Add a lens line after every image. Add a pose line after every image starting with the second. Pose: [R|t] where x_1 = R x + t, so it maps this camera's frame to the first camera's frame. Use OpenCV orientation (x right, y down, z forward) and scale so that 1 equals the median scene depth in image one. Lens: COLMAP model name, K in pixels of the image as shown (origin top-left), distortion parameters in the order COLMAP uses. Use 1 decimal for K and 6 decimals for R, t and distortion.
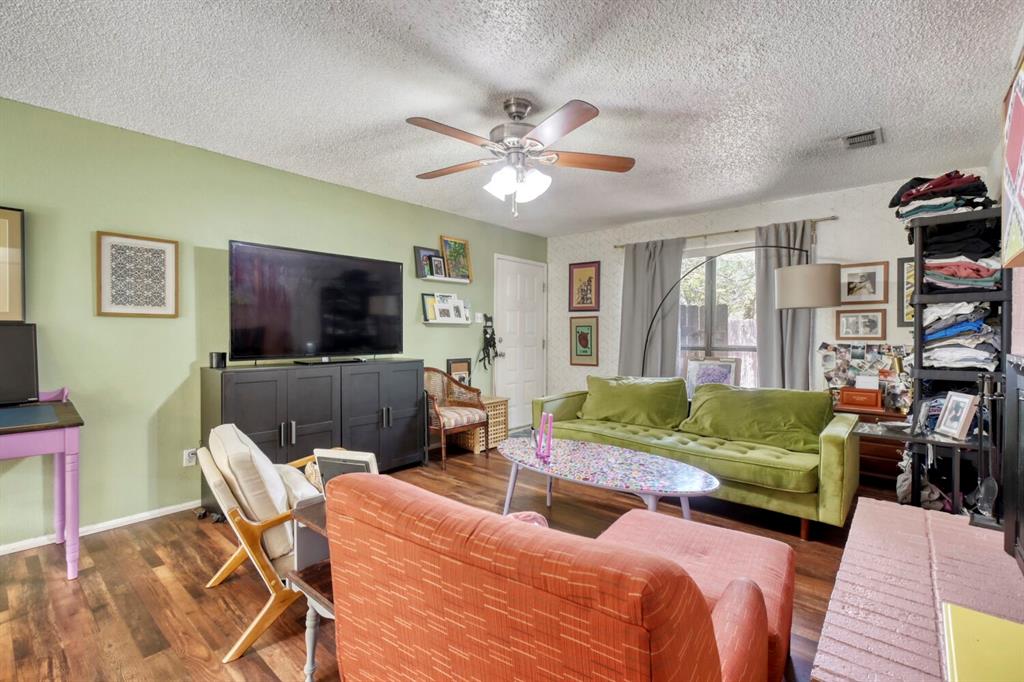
lens RADIAL K [[468.8, 0, 511.6], [0, 468.8, 340.5], [0, 0, 1]] dist [0.002211, -0.000195]
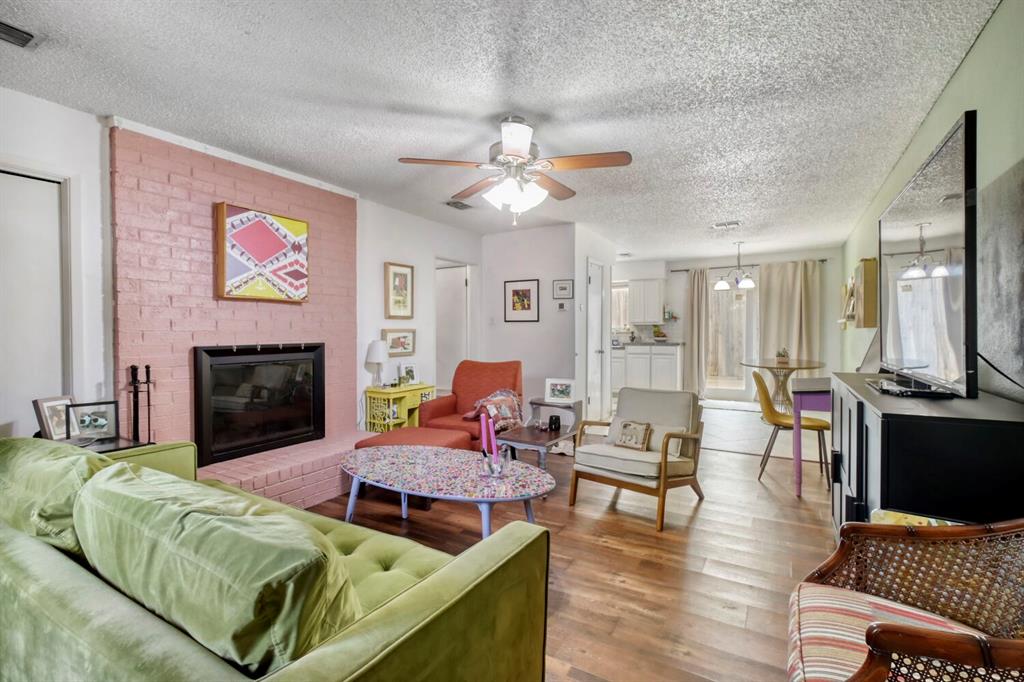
lens RADIAL K [[468.8, 0, 512.2], [0, 468.8, 339.3], [0, 0, 1]] dist [0.002211, -0.000195]
pose [[-0.984202, 0.000508, -0.177046, 0.199033], [-0.002882, 0.999817, 0.018892, -0.022218], [0.177023, 0.019104, -0.984021, 1.996710]]
